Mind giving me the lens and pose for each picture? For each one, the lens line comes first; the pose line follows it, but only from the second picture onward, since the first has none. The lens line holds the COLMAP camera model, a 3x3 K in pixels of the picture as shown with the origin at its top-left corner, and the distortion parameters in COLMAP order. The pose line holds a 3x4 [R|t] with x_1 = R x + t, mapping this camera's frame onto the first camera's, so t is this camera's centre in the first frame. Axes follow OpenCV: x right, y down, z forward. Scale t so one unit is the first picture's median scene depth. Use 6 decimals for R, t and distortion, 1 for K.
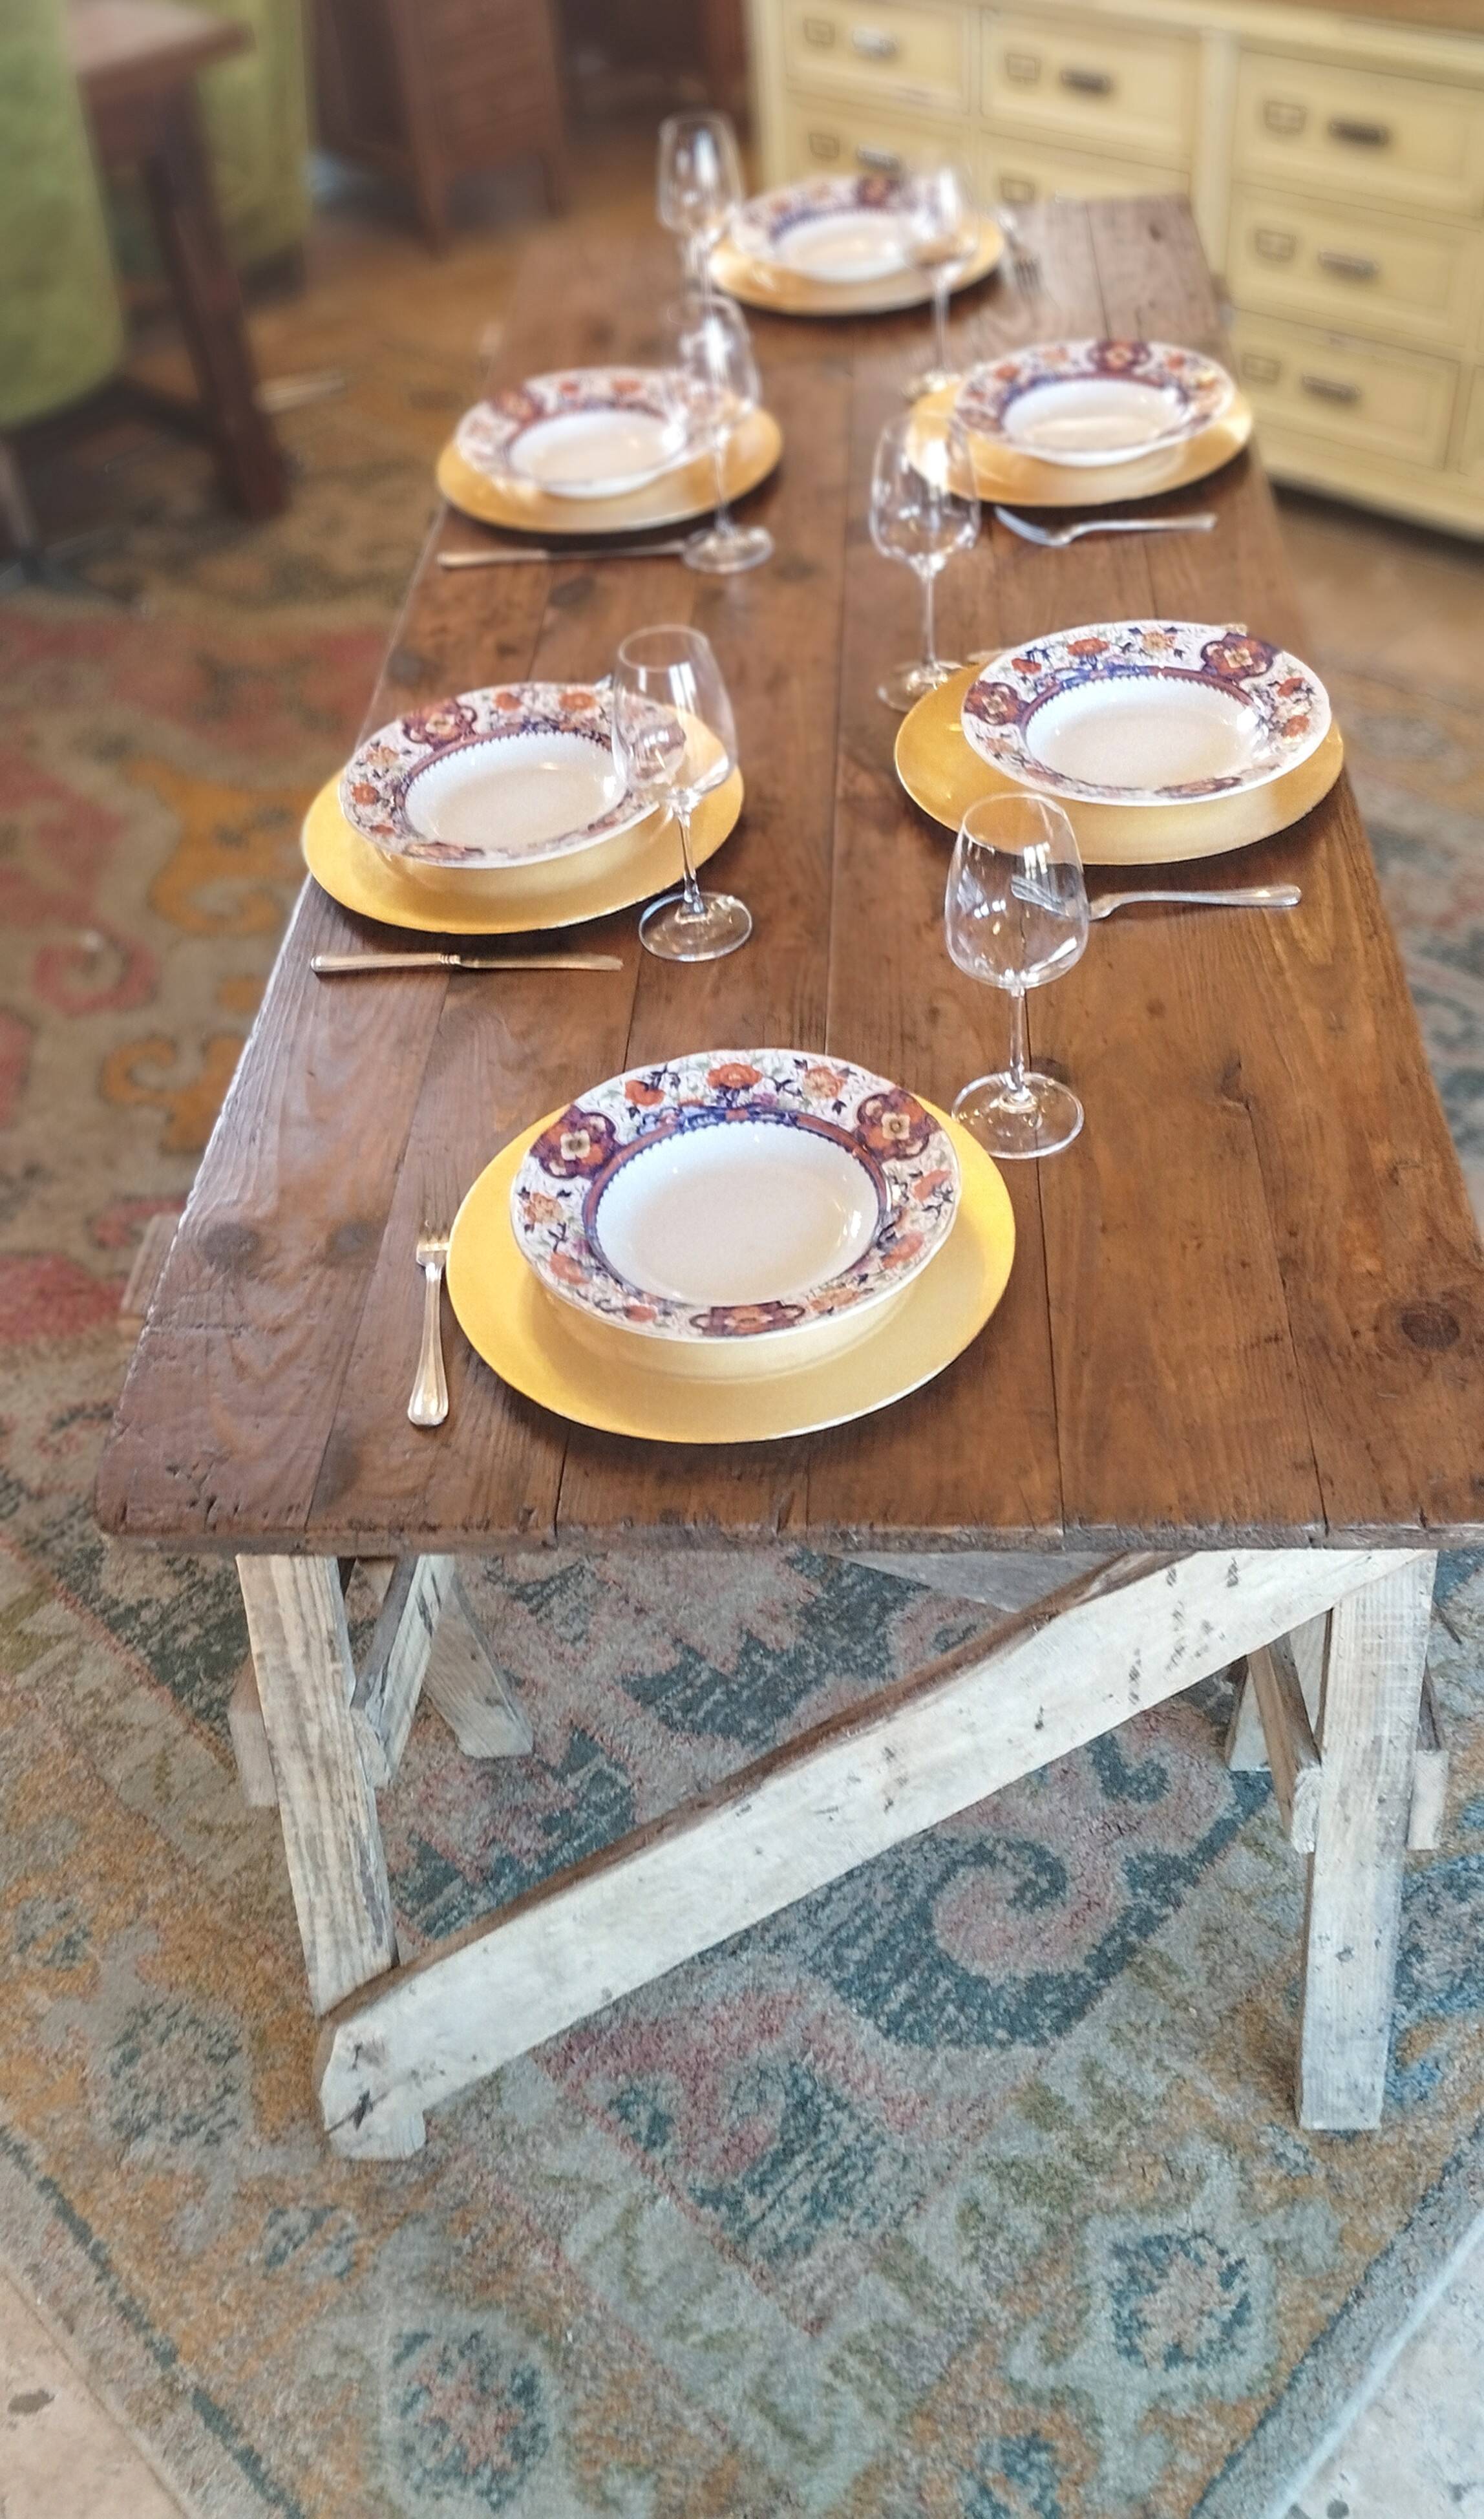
lens RADIAL K [[2211.2, 0, 738.7], [0, 2211.2, 1173.3], [0, 0, 1]] dist [0.048646, -0.054232]
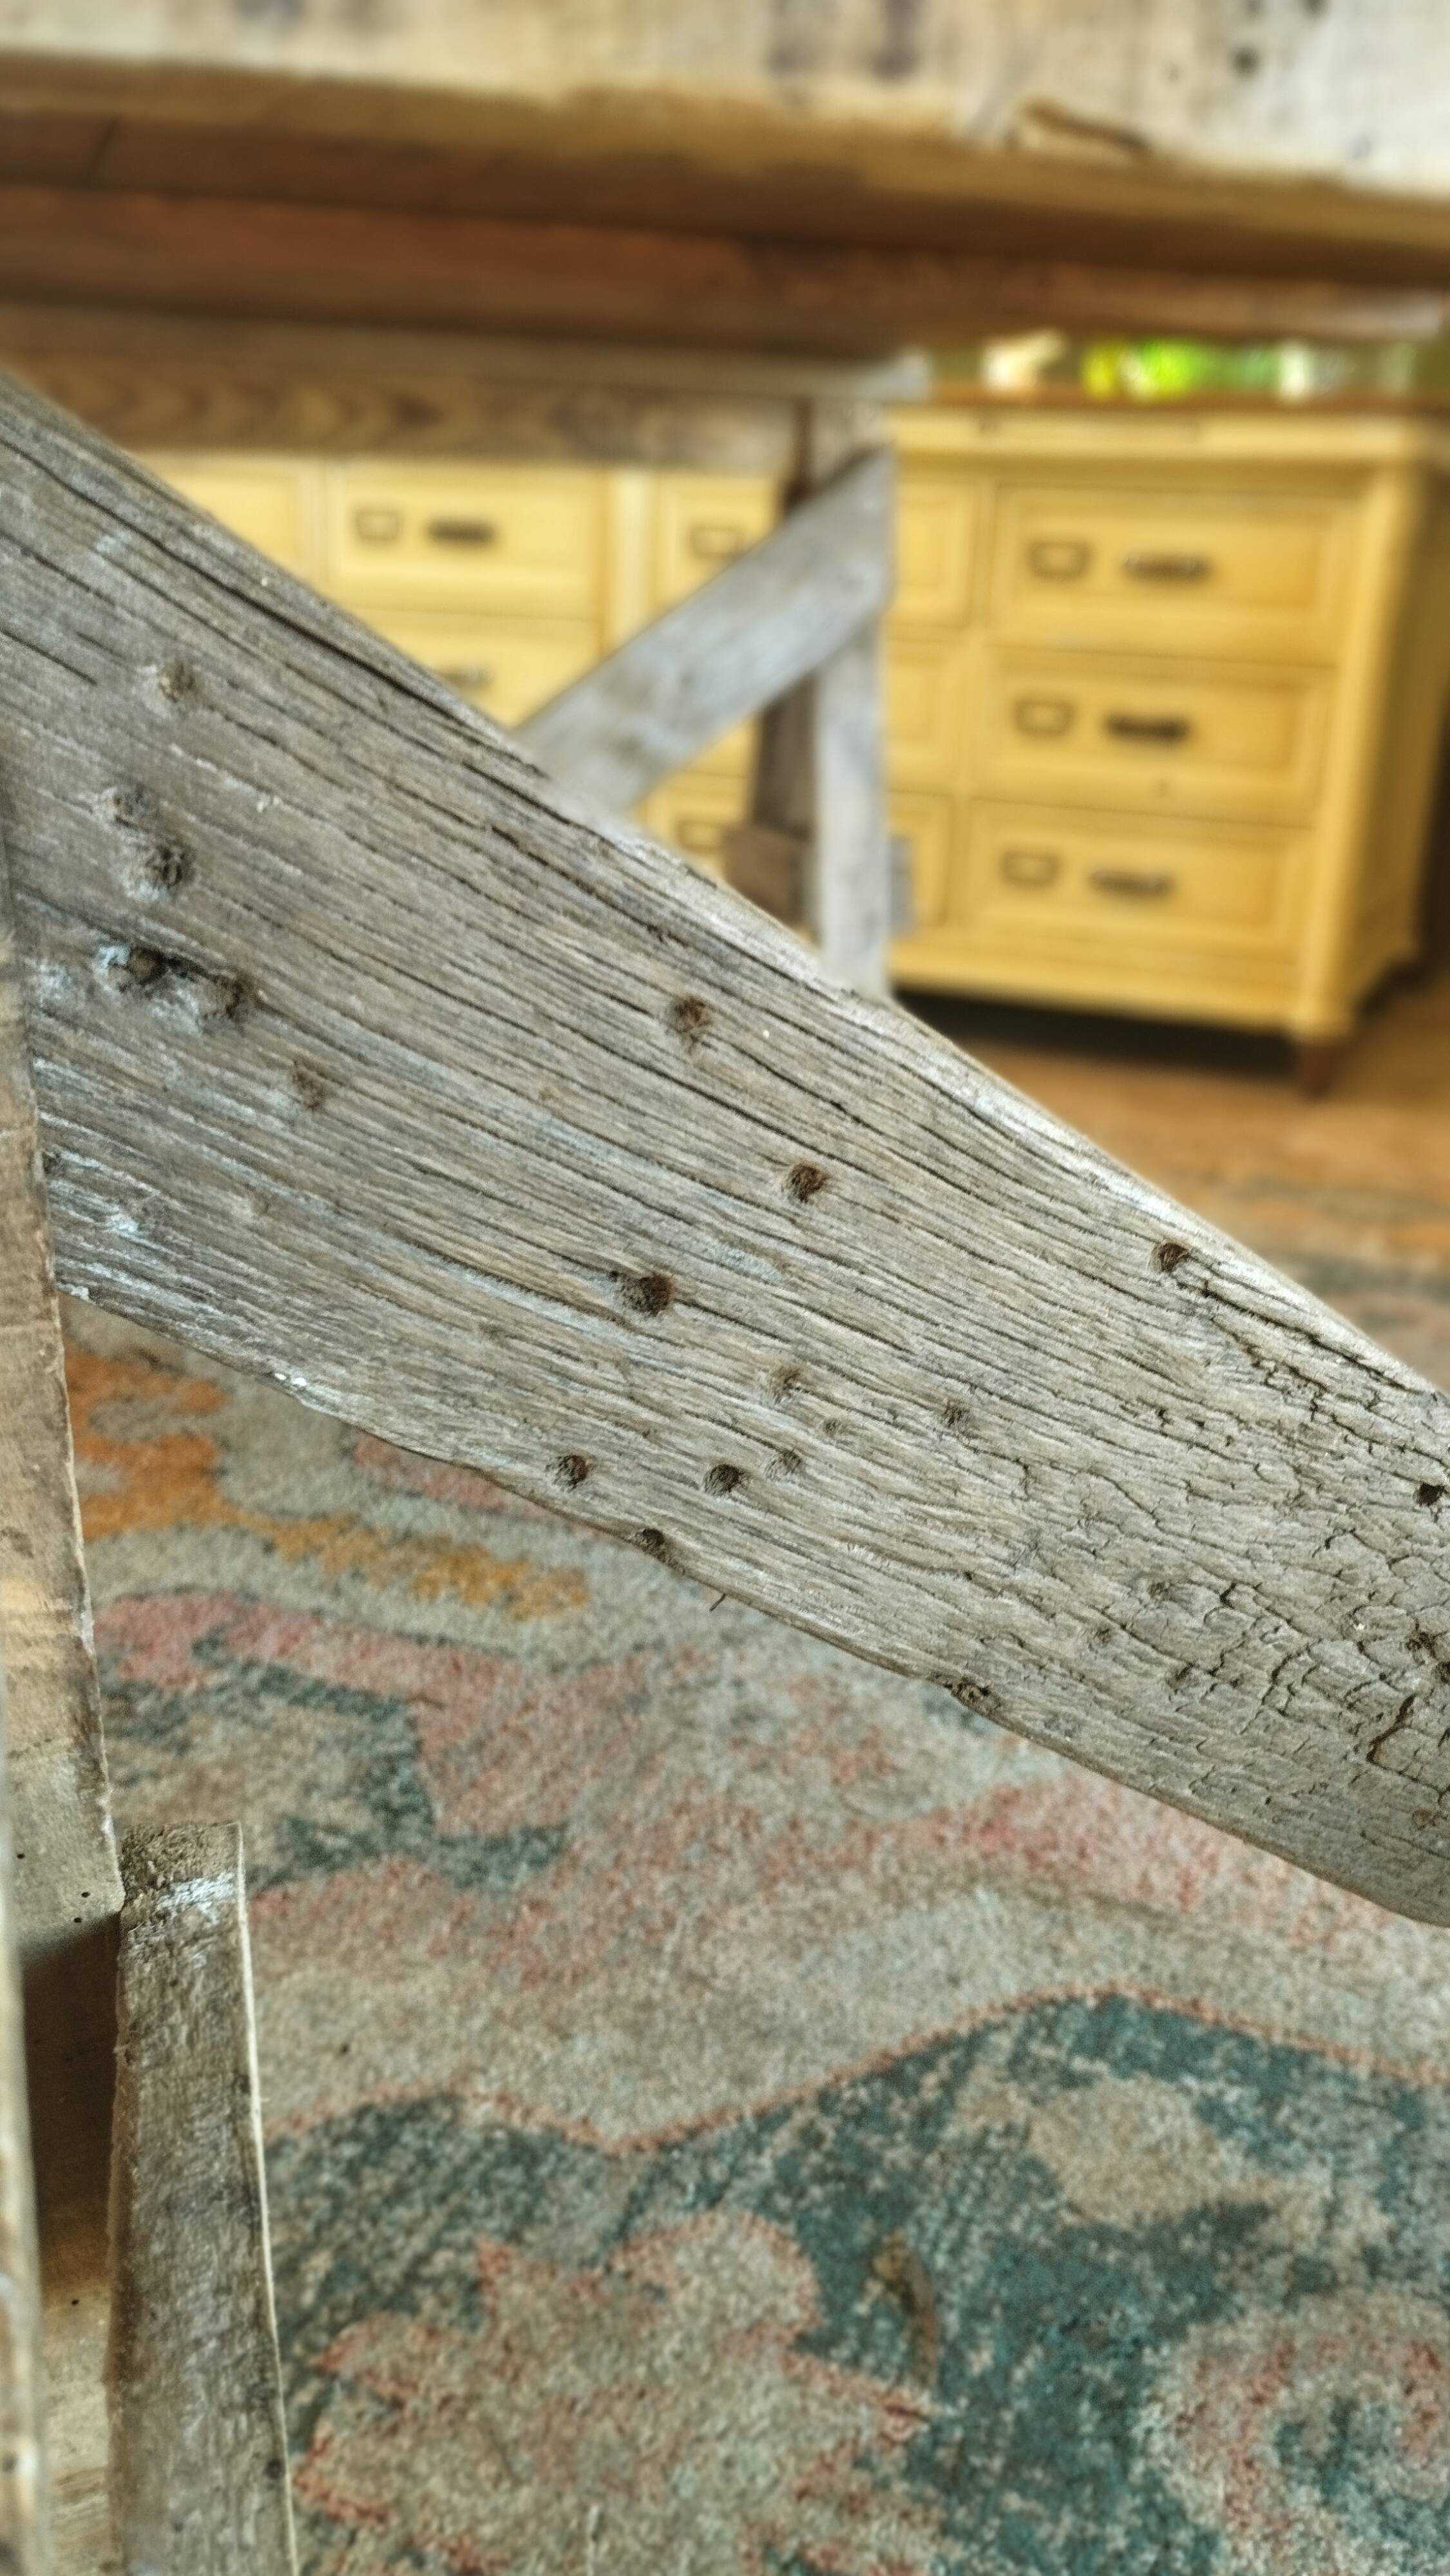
lens RADIAL K [[2166.6, 0, 725.0], [0, 2166.6, 1288.0], [0, 0, 1]] dist [0.076195, -0.106498]
pose [[0.921215, -0.011534, 0.388883, -0.162555], [0.158003, 0.924509, -0.346868, 0.166452], [-0.355525, 0.380985, 0.853495, 0.756312]]
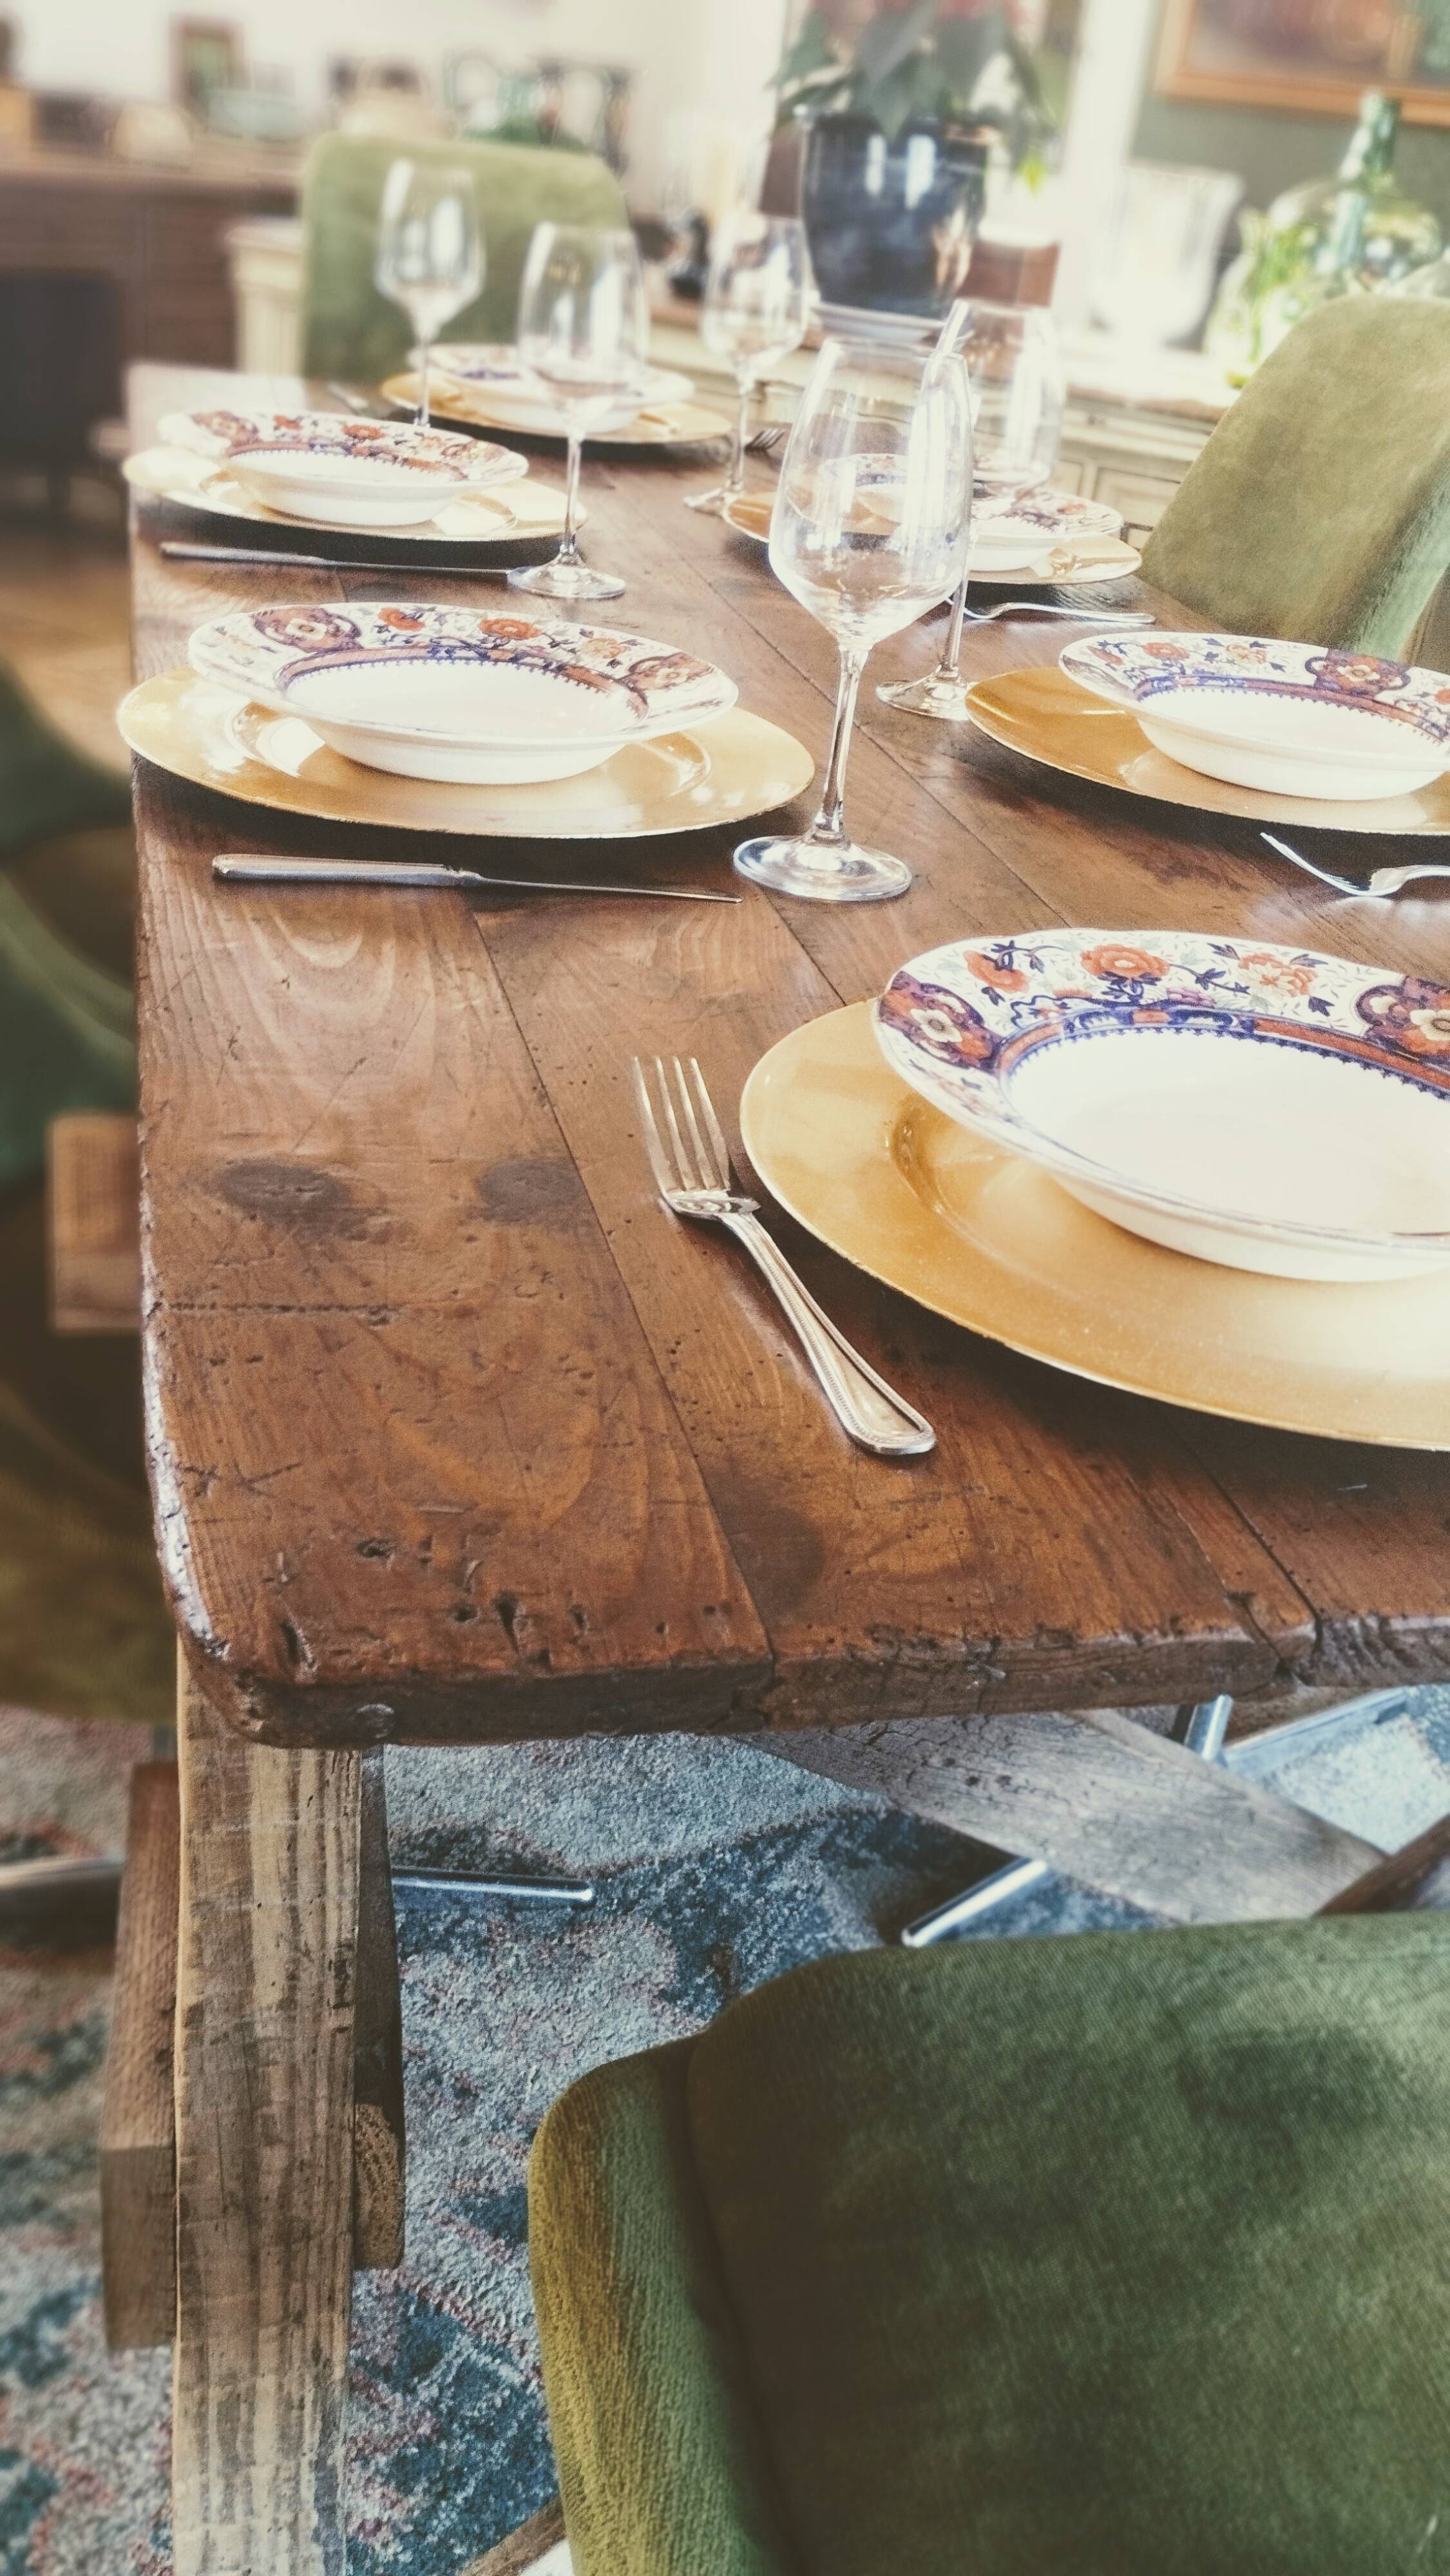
lens RADIAL K [[2146.7, 0, 734.1], [0, 2146.7, 1283.4], [0, 0, 1]] dist [0.069545, -0.096314]
pose [[0.938901, 0.032078, 0.342688, -0.231226], [0.040749, 0.978285, -0.203218, 0.119282], [-0.341765, 0.204766, 0.917206, 0.425025]]
